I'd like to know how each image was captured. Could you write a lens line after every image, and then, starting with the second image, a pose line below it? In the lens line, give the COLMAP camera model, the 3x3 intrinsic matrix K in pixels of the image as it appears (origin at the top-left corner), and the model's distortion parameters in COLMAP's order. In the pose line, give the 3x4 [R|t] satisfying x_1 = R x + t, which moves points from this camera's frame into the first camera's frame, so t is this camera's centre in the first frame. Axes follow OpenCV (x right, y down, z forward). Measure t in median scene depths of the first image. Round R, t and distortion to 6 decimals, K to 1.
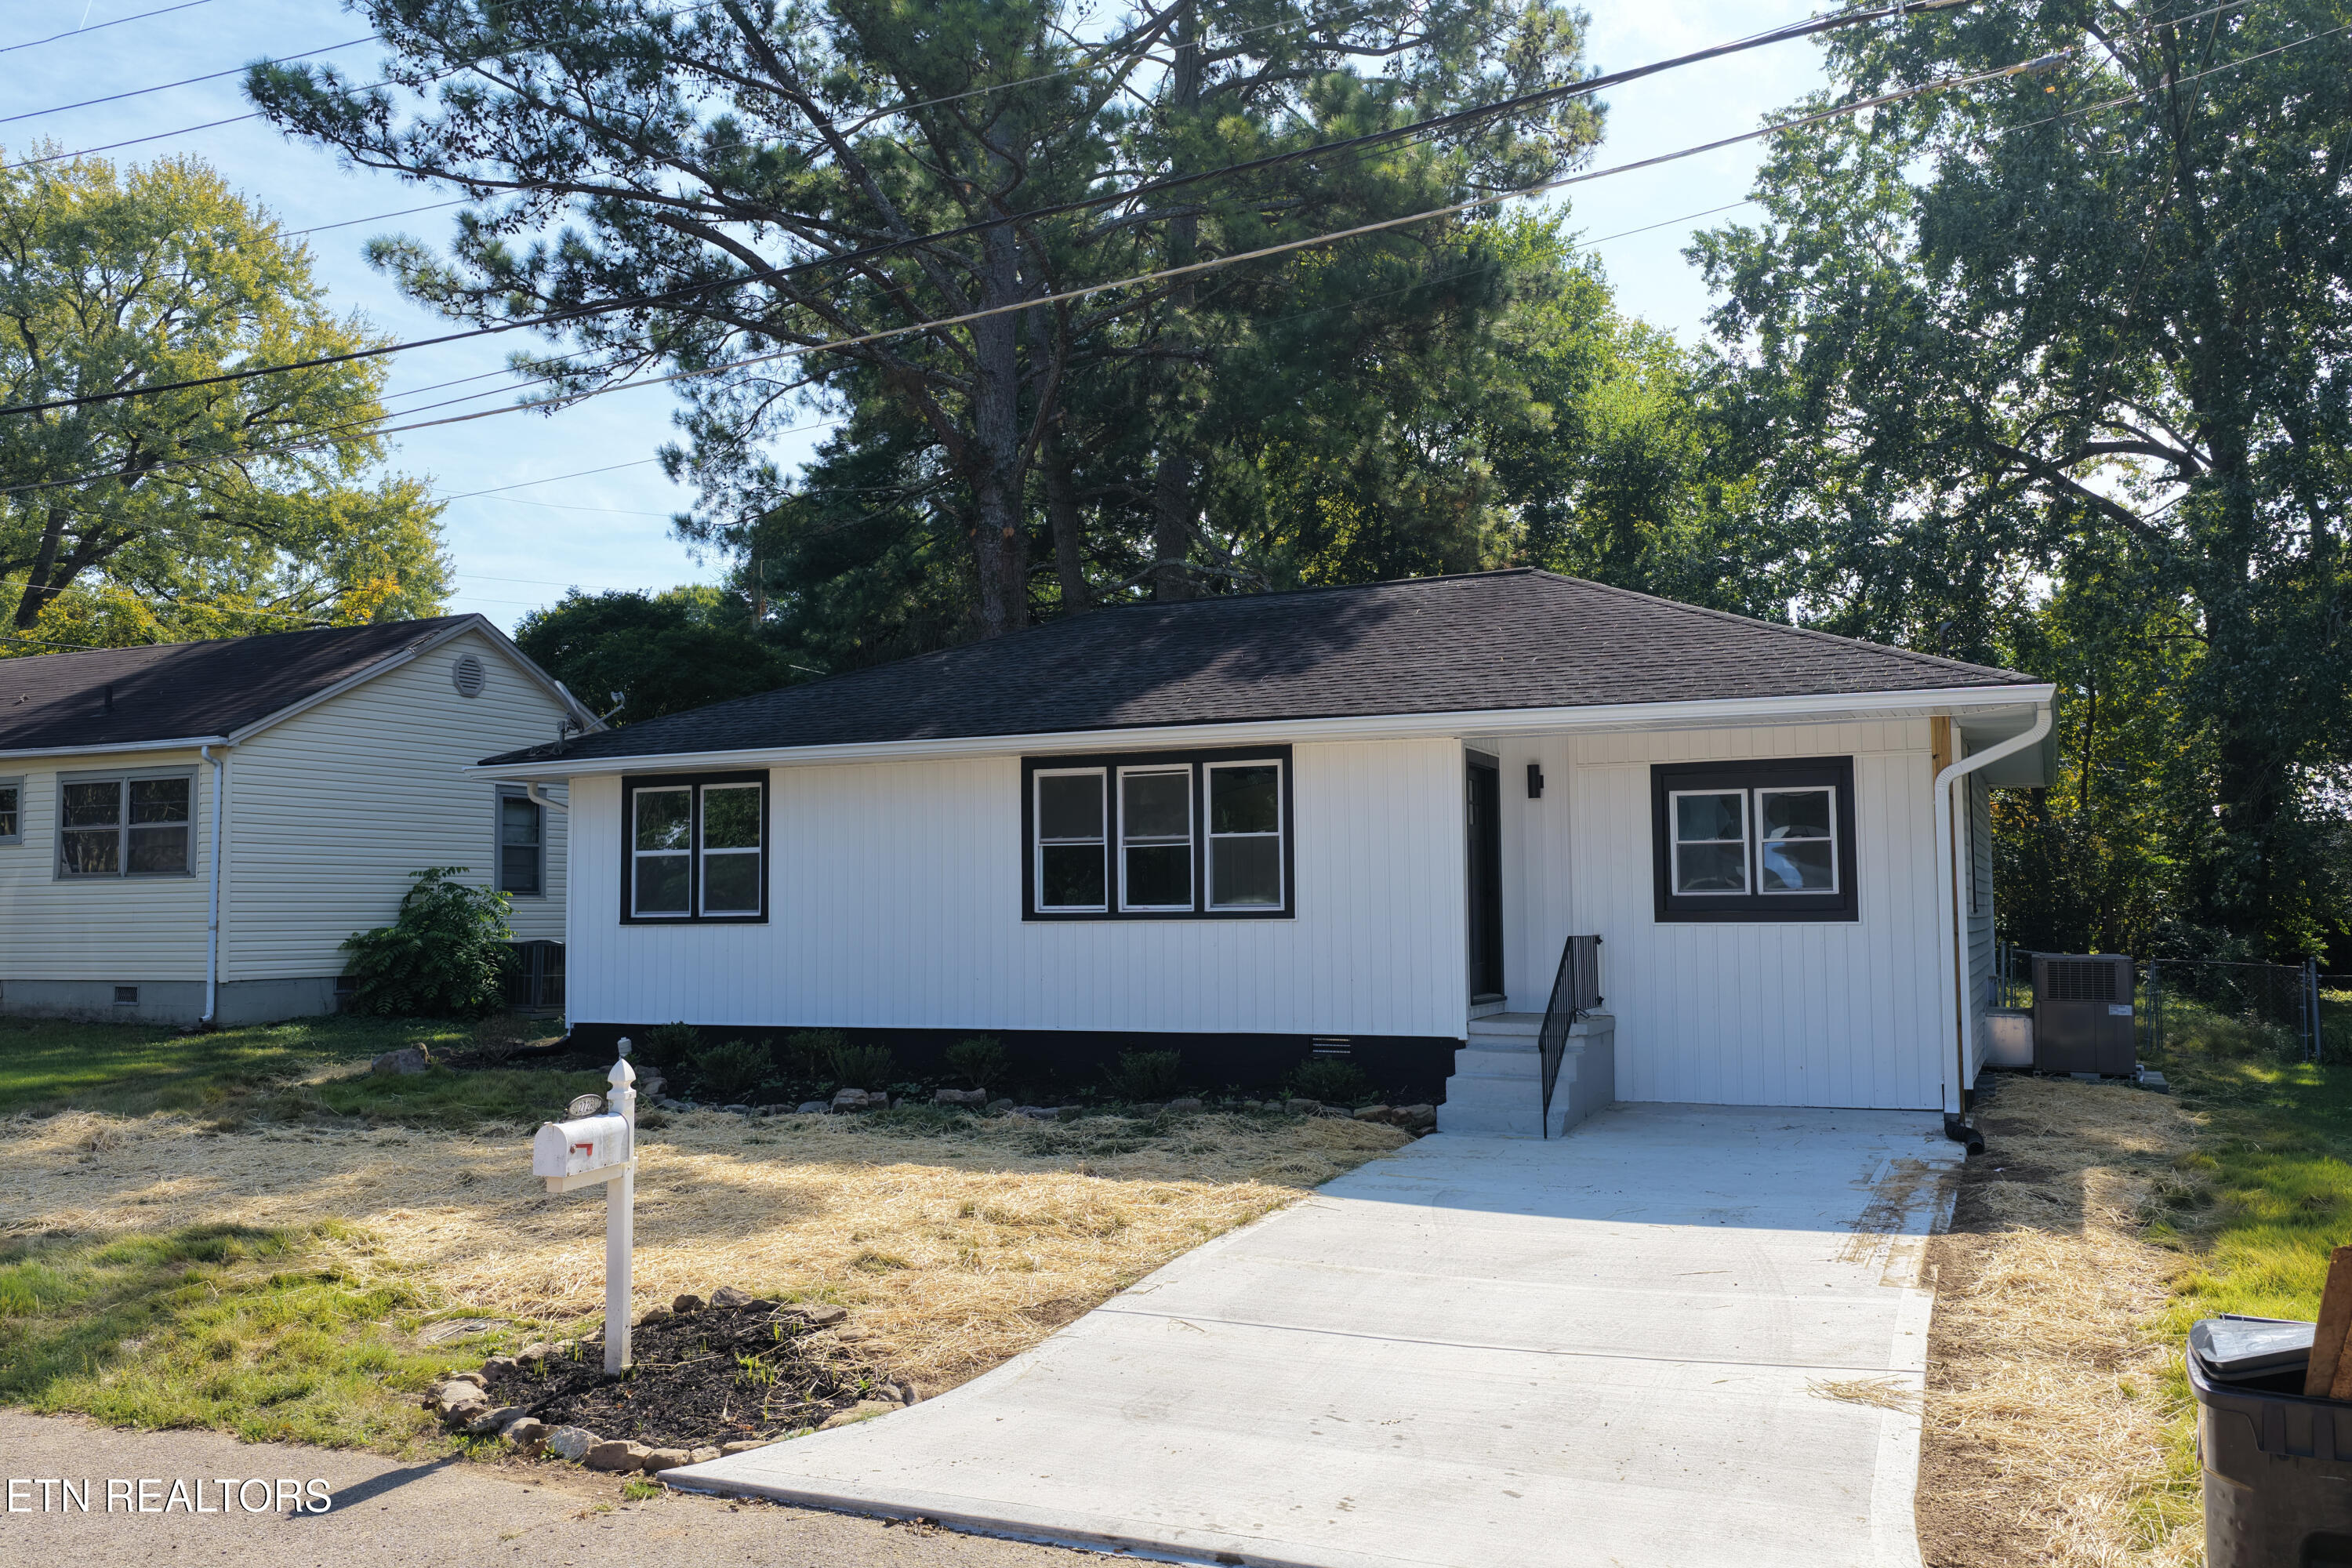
lens RADIAL K [[1962.8, 0, 1176.0], [0, 1962.8, 784.0], [0, 0, 1]] dist [-0.001217, 0.012702]
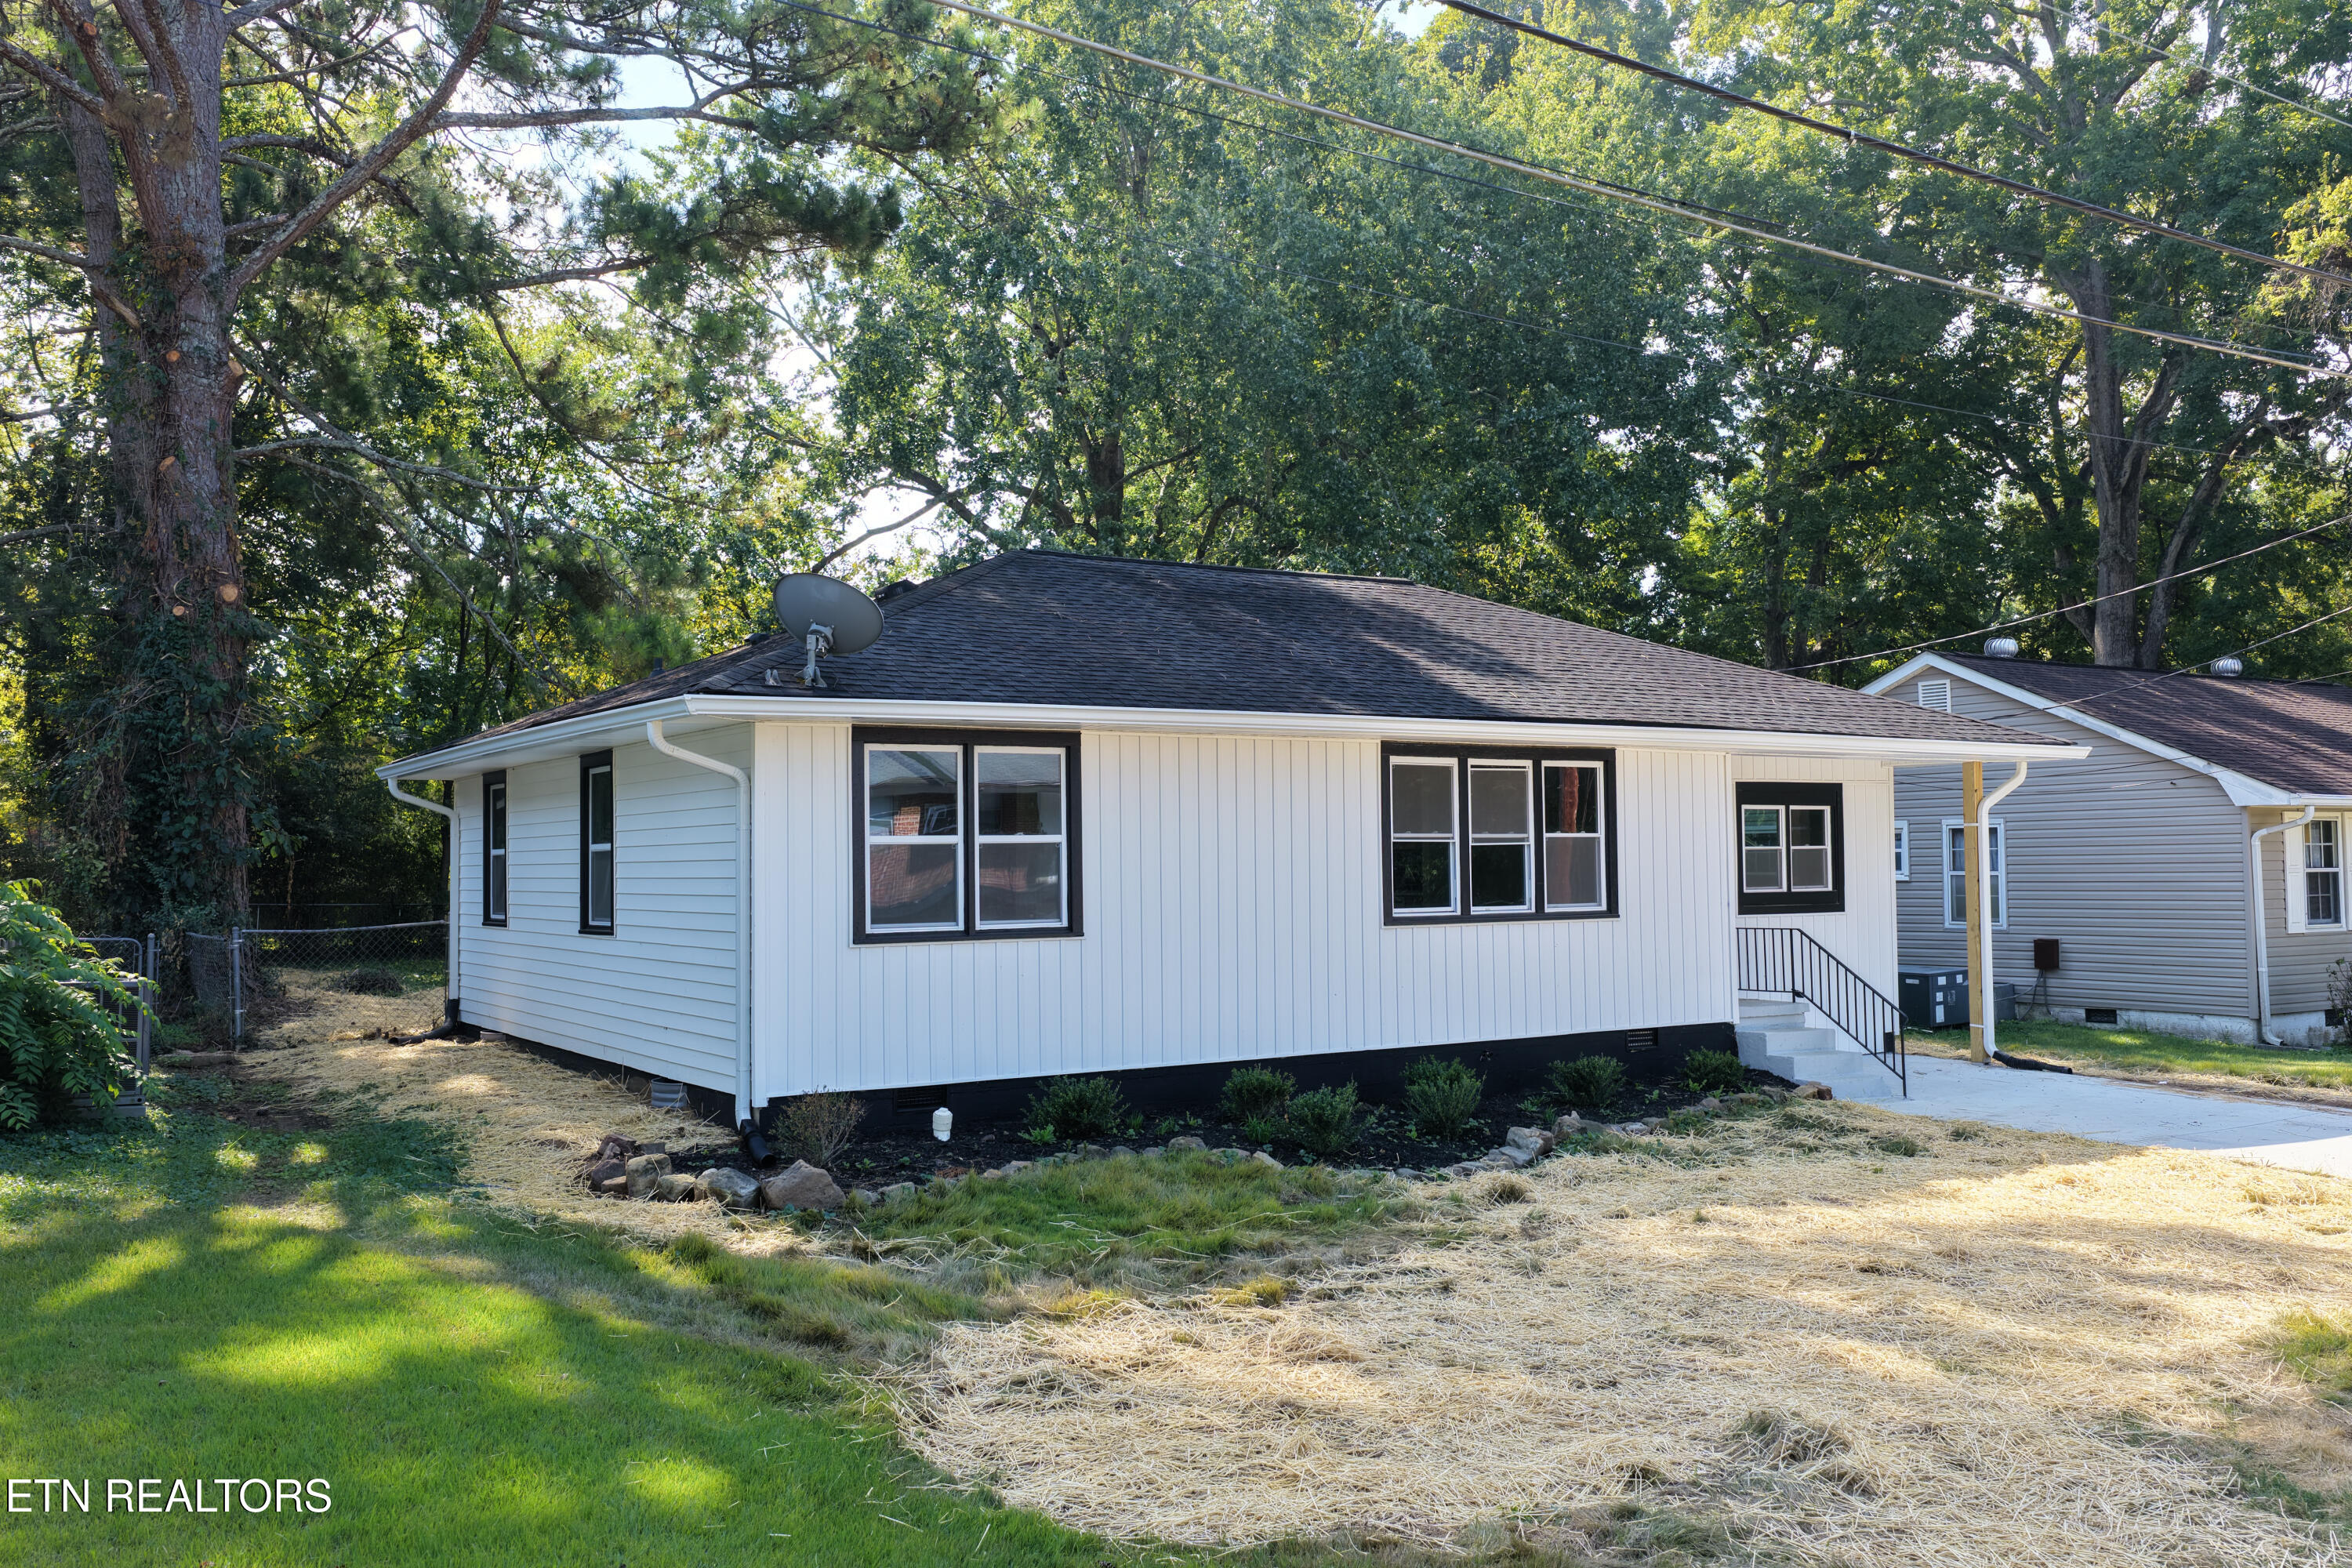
lens RADIAL K [[1962.8, 0, 1176.0], [0, 1962.8, 784.0], [0, 0, 1]] dist [-0.001217, 0.012702]
pose [[0.543667, 0.036619, 0.838502, -0.886812], [-0.051455, 0.998623, -0.010249, 0.019887], [-0.837722, -0.037573, 0.544802, 0.607730]]
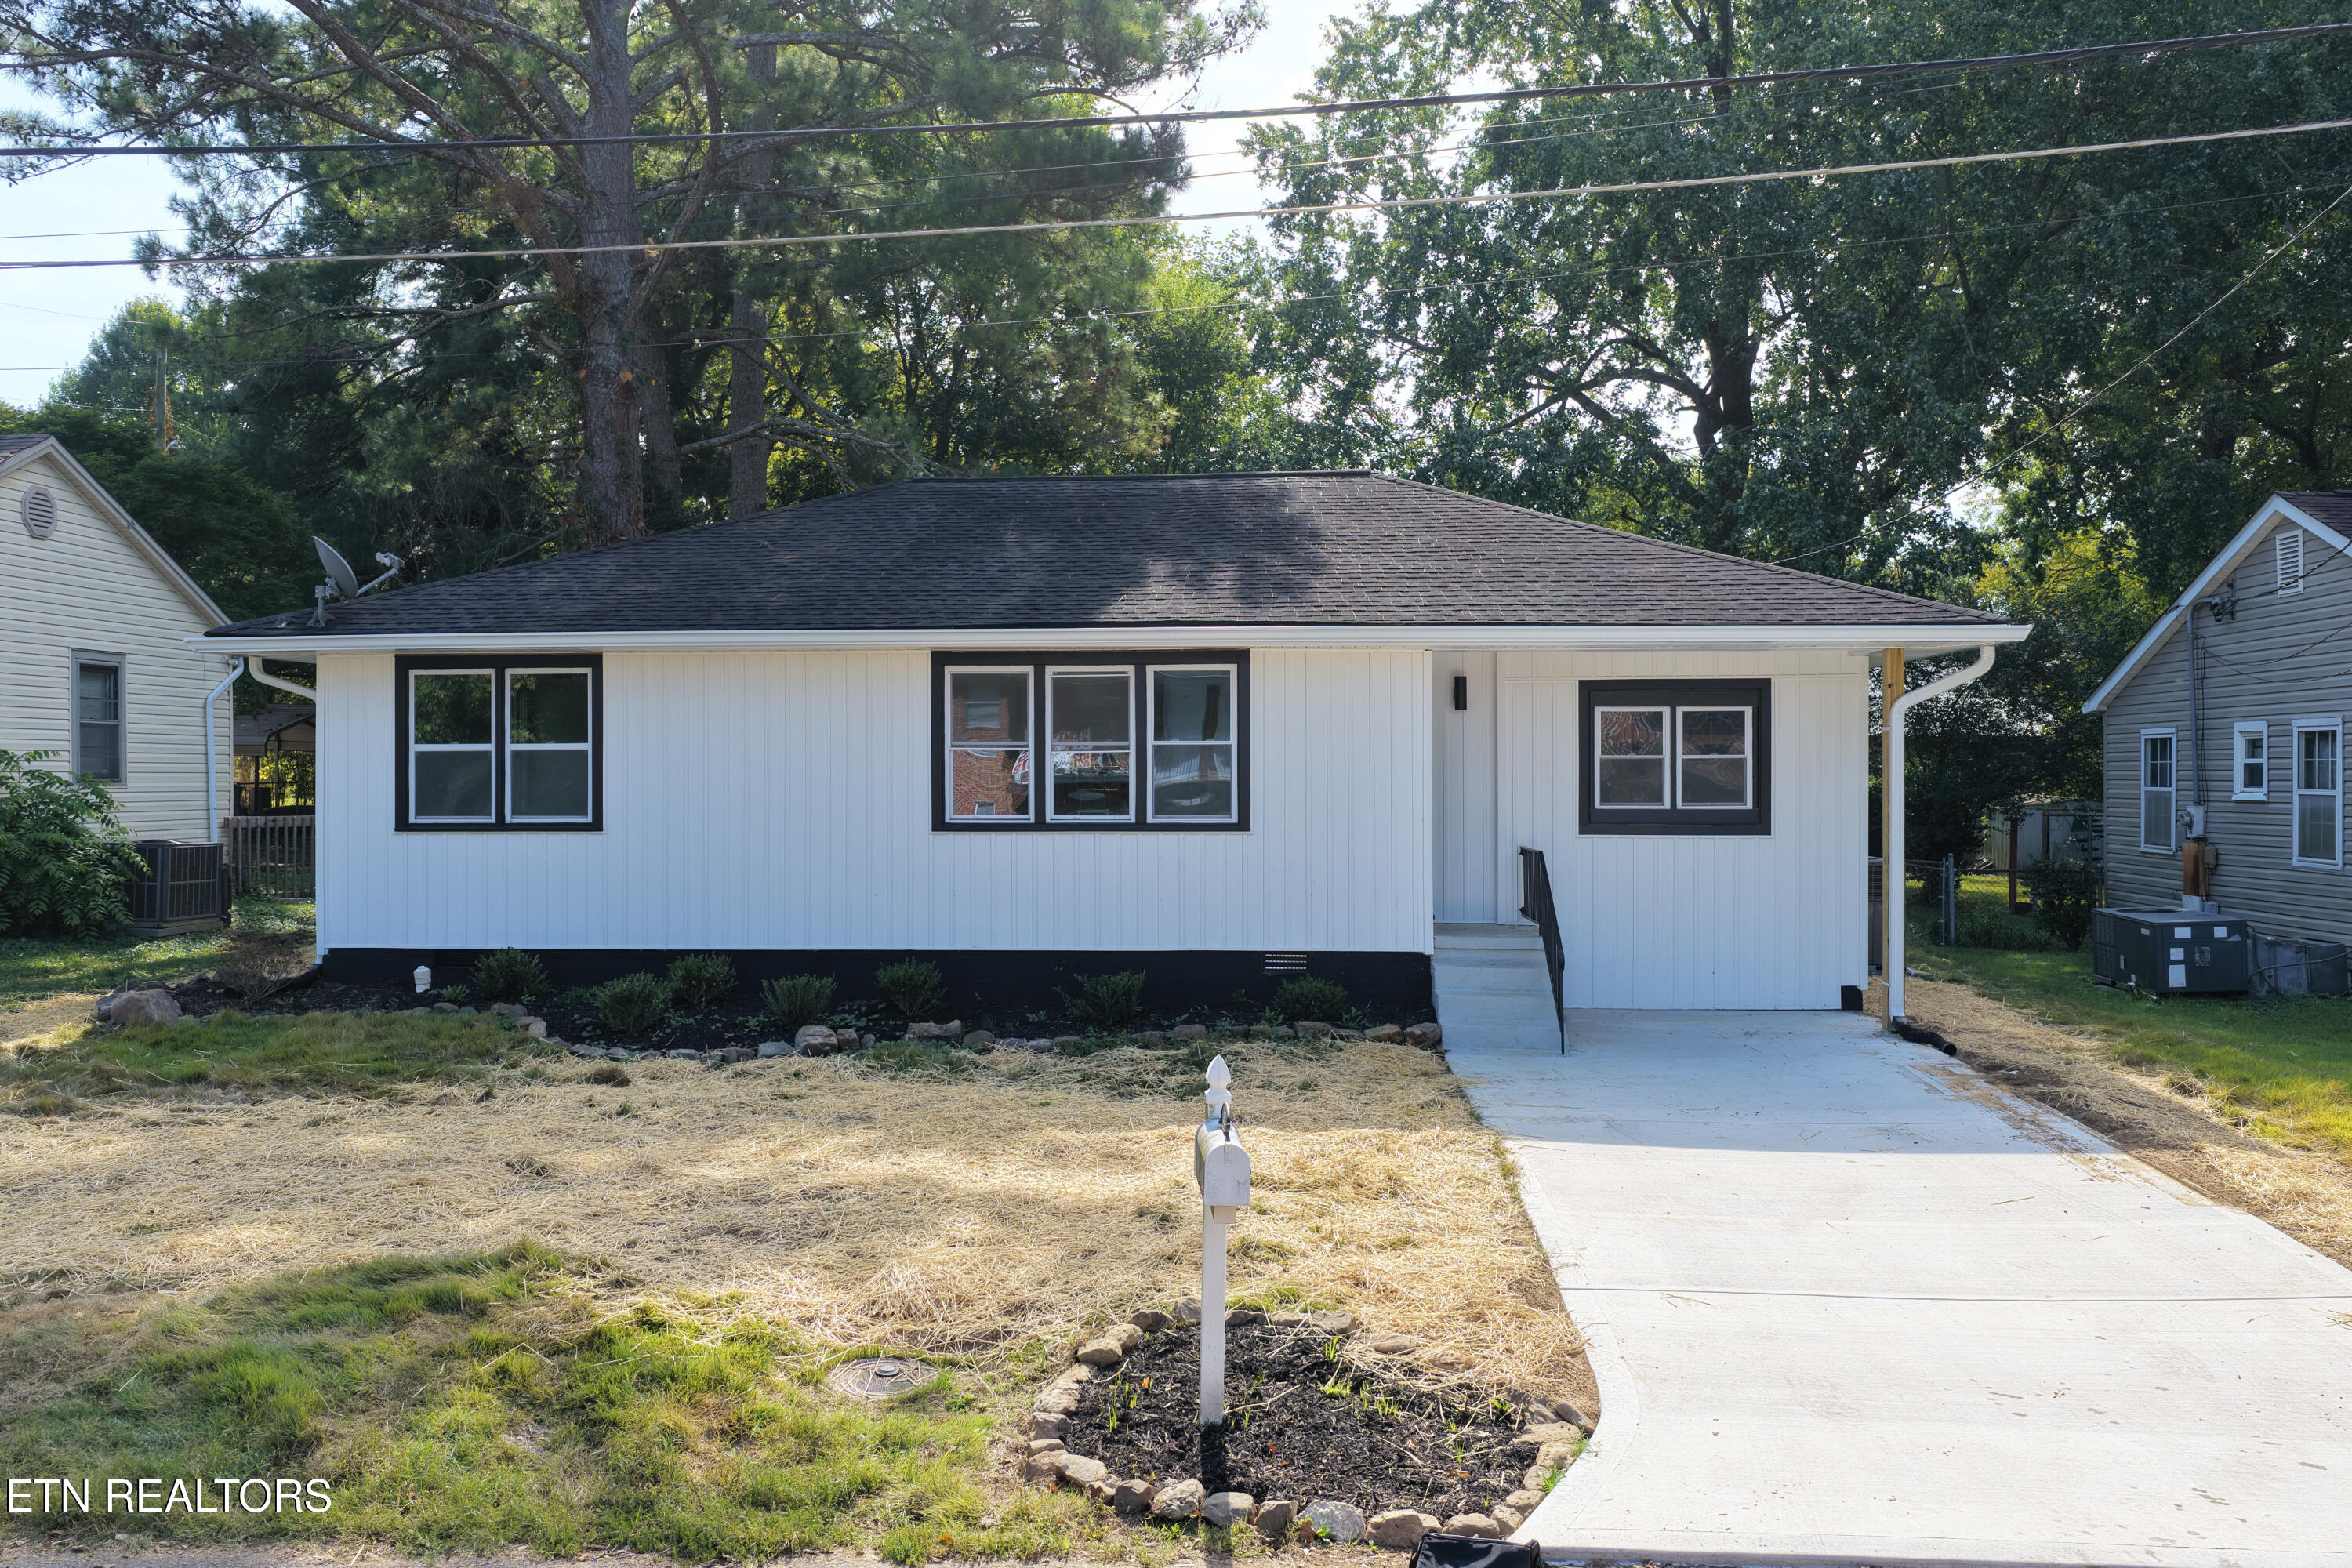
lens RADIAL K [[1962.8, 0, 1176.0], [0, 1962.8, 784.0], [0, 0, 1]] dist [-0.001217, 0.012702]
pose [[0.937235, 0.006182, 0.348644, -0.294843], [-0.030488, 0.997467, 0.064270, -0.014622], [-0.347364, -0.070866, 0.935049, 0.109712]]
